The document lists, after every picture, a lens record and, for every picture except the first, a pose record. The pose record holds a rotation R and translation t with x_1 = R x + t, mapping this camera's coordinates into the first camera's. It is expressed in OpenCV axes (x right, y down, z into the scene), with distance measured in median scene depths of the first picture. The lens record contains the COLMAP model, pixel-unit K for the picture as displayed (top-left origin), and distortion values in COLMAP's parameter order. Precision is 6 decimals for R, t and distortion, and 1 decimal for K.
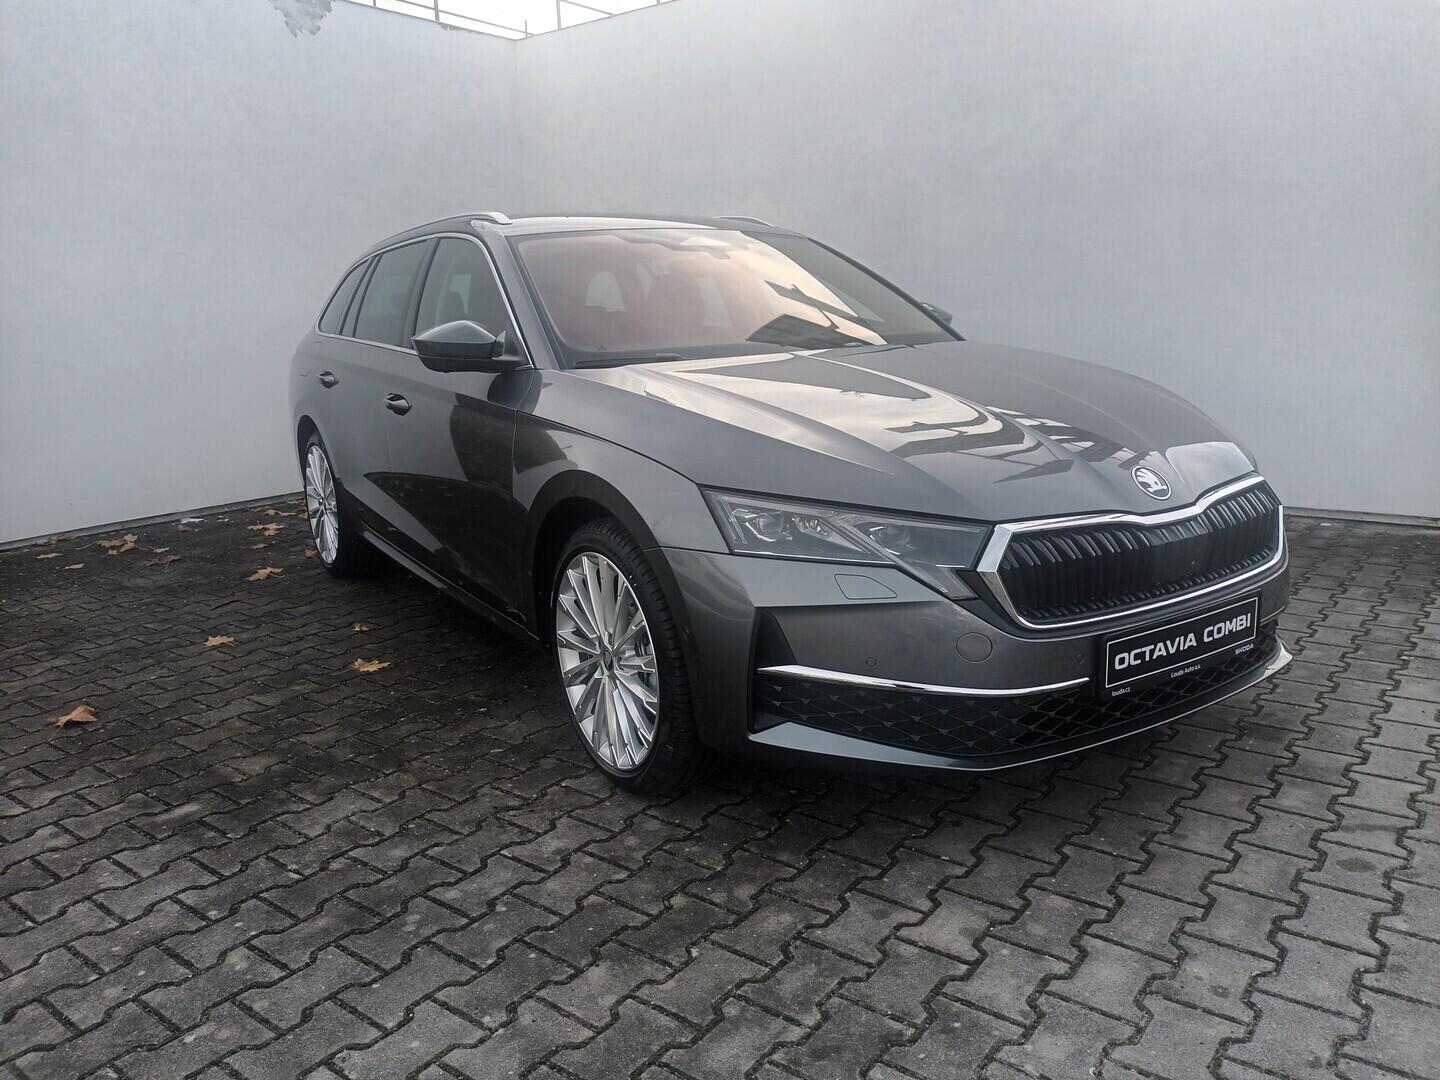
lens RADIAL K [[1087.5, 0, 708.0], [0, 1087.5, 535.0], [0, 0, 1]] dist [0.036359, -0.043830]
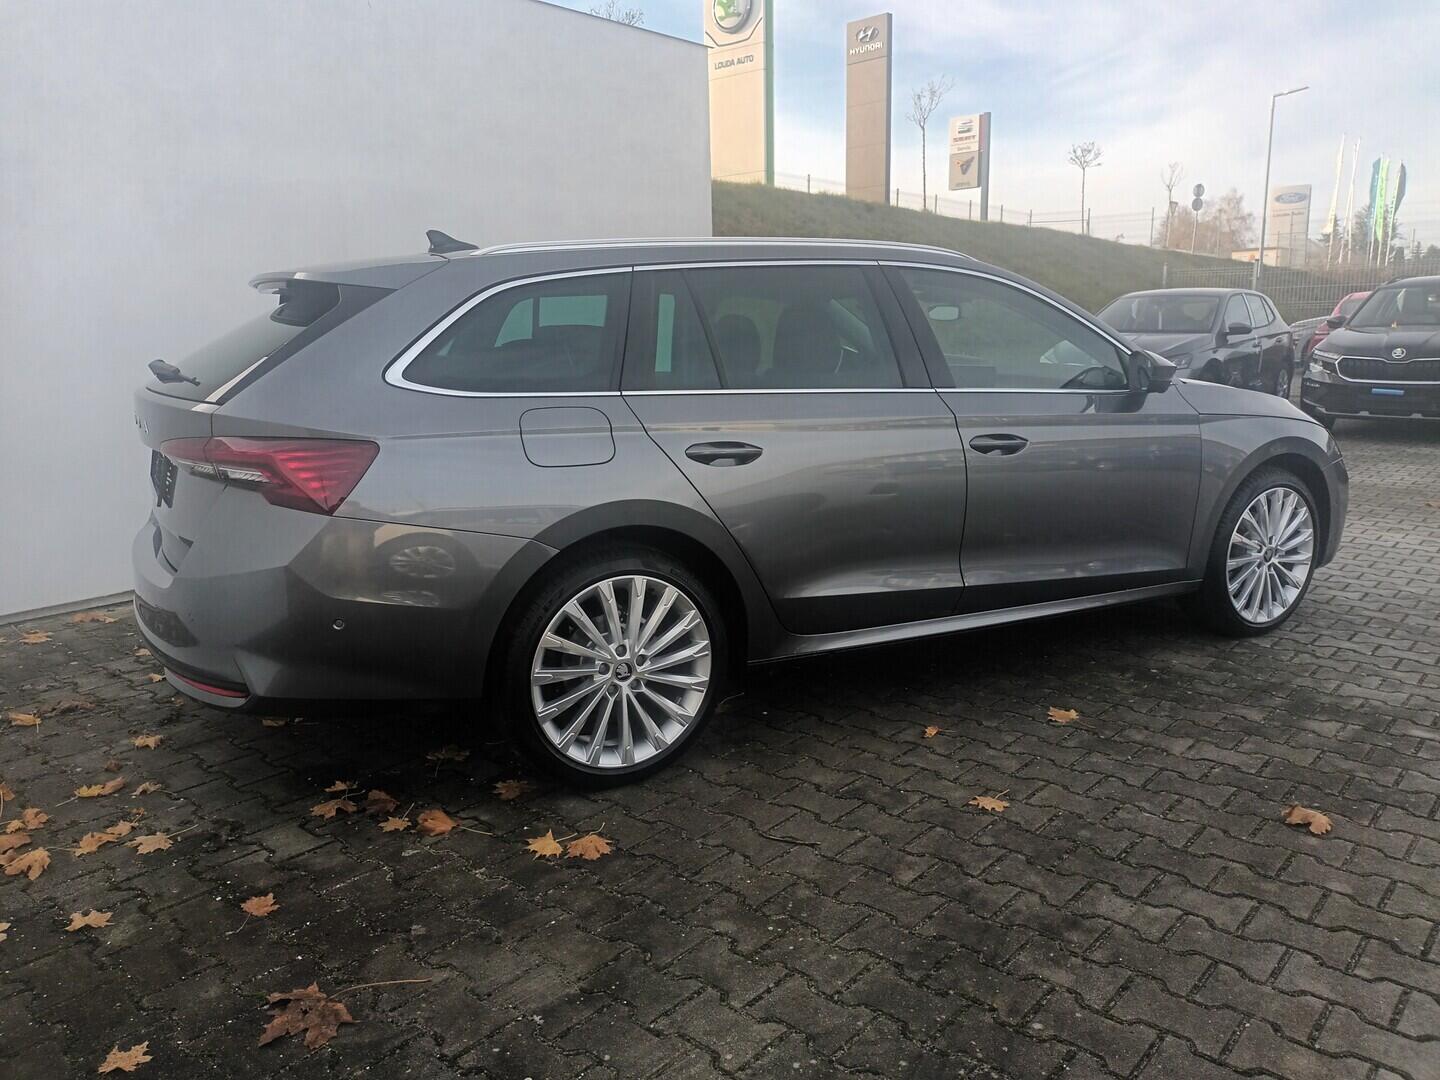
lens RADIAL K [[1087.5, 0, 751.7], [0, 1087.5, 550.1], [0, 0, 1]] dist [0.036359, -0.043830]
pose [[0.029577, -0.167597, 0.985412, -1.896409], [0.213382, 0.964177, 0.157580, -0.345514], [-0.976521, 0.205608, 0.064280, 1.818809]]
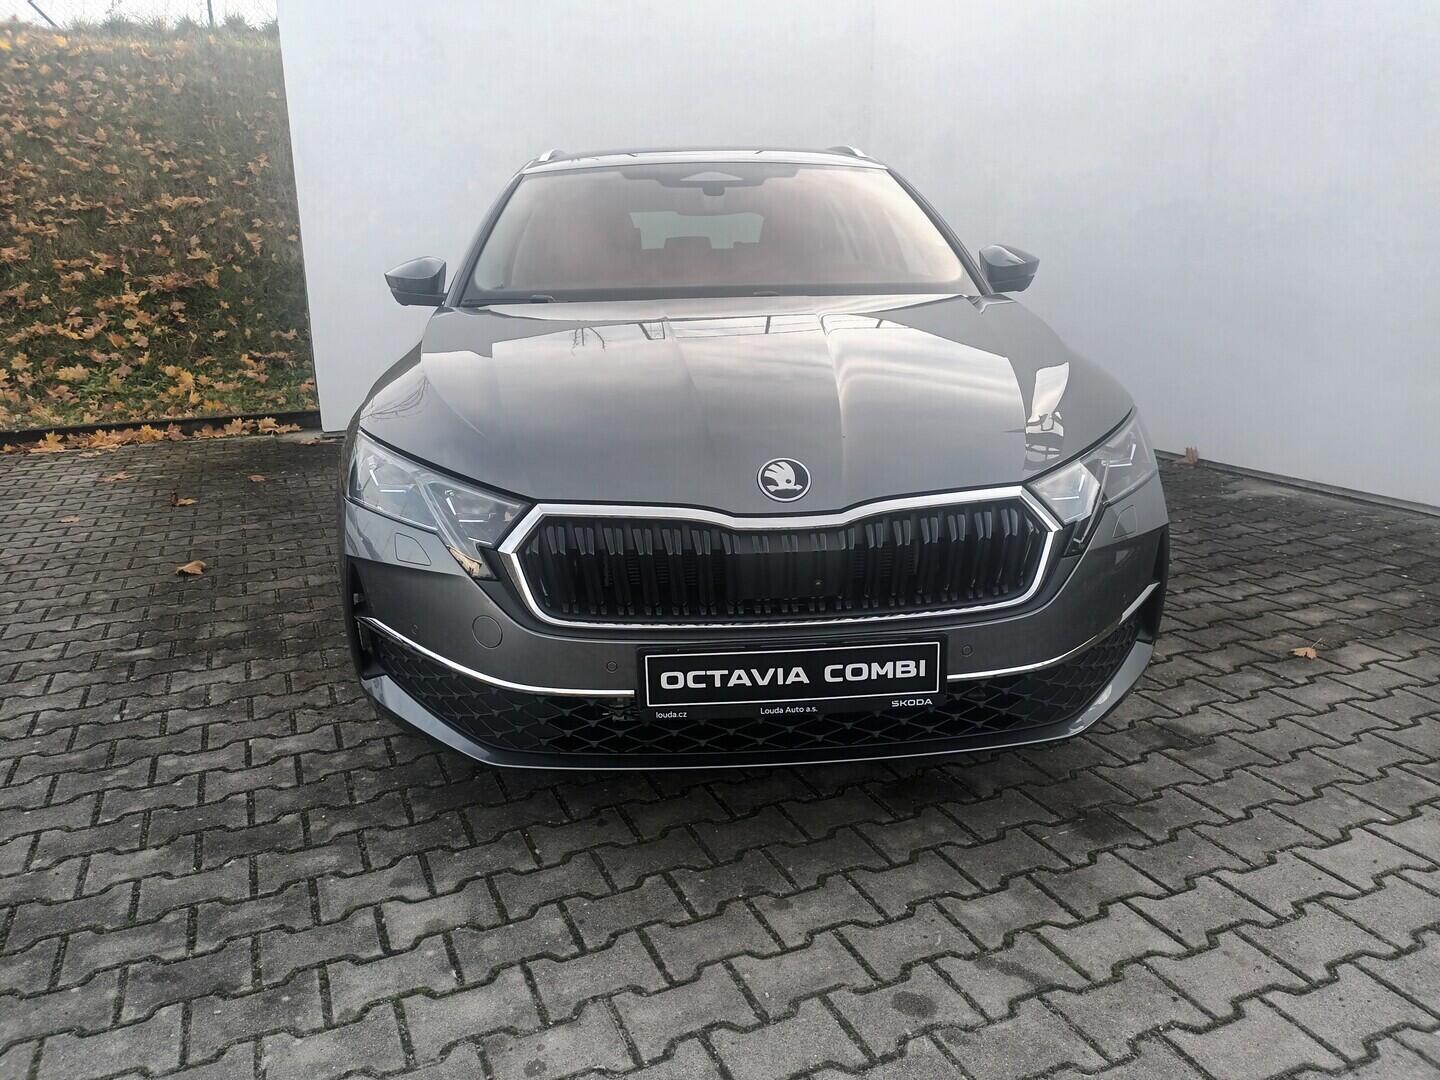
lens RADIAL K [[1087.5, 0, 700.5], [0, 1087.5, 501.2], [0, 0, 1]] dist [0.036359, -0.043830]
pose [[0.872562, 0.126938, -0.471722, 0.721025], [-0.112350, 0.991910, 0.059101, -0.071533], [0.475408, 0.001429, 0.879765, 0.234053]]
